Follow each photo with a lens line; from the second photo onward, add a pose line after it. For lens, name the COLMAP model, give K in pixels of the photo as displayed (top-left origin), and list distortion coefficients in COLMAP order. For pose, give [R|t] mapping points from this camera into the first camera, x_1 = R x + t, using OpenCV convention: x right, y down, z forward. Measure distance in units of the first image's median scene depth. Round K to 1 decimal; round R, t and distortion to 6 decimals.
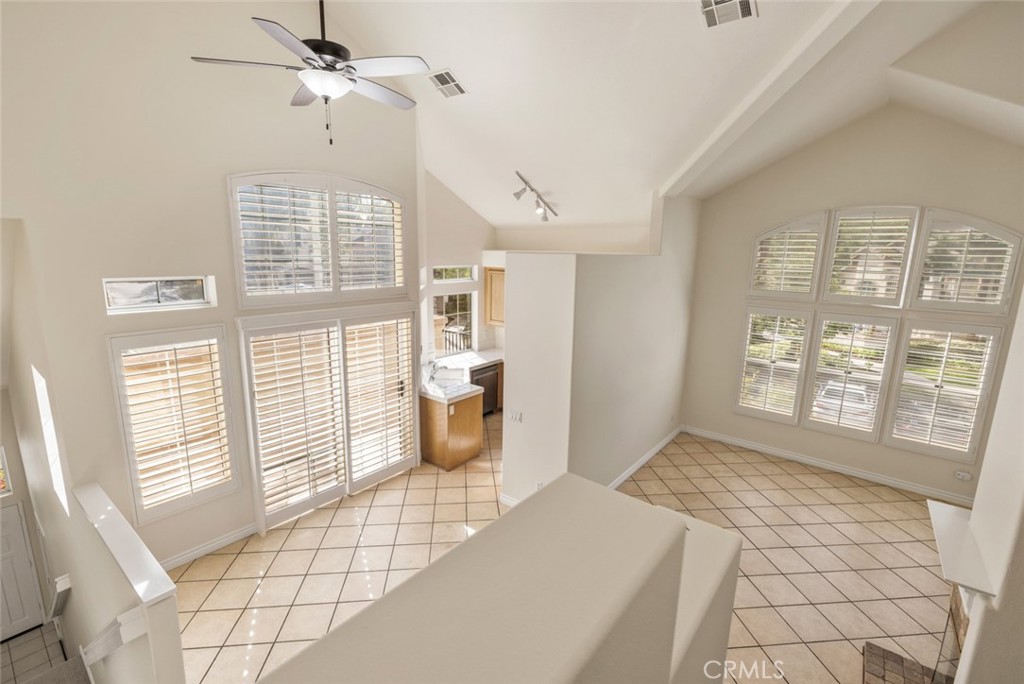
lens RADIAL K [[456.2, 0, 511.2], [0, 456.2, 336.6], [0, 0, 1]] dist [-0.001419, -0.000225]
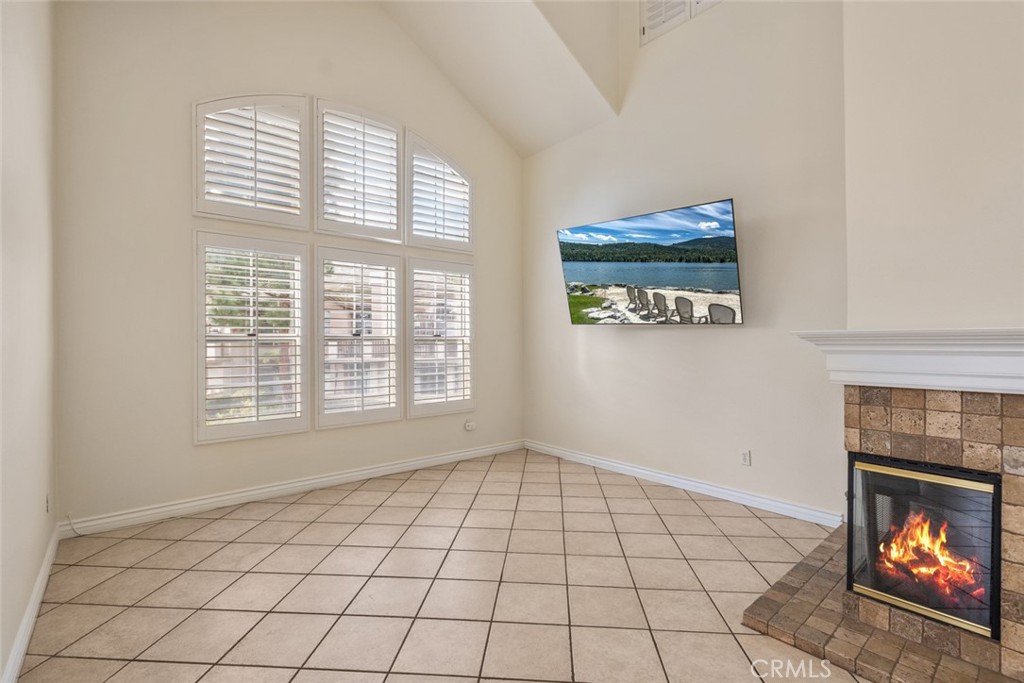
lens RADIAL K [[459.6, 0, 502.2], [0, 459.6, 342.2], [0, 0, 1]] dist [-0.002748, -0.000548]
pose [[0.201047, -0.019095, 0.979395, 0.069560], [0.191395, 0.981306, -0.020156, 0.141440], [-0.960702, 0.191504, 0.200943, 0.602411]]
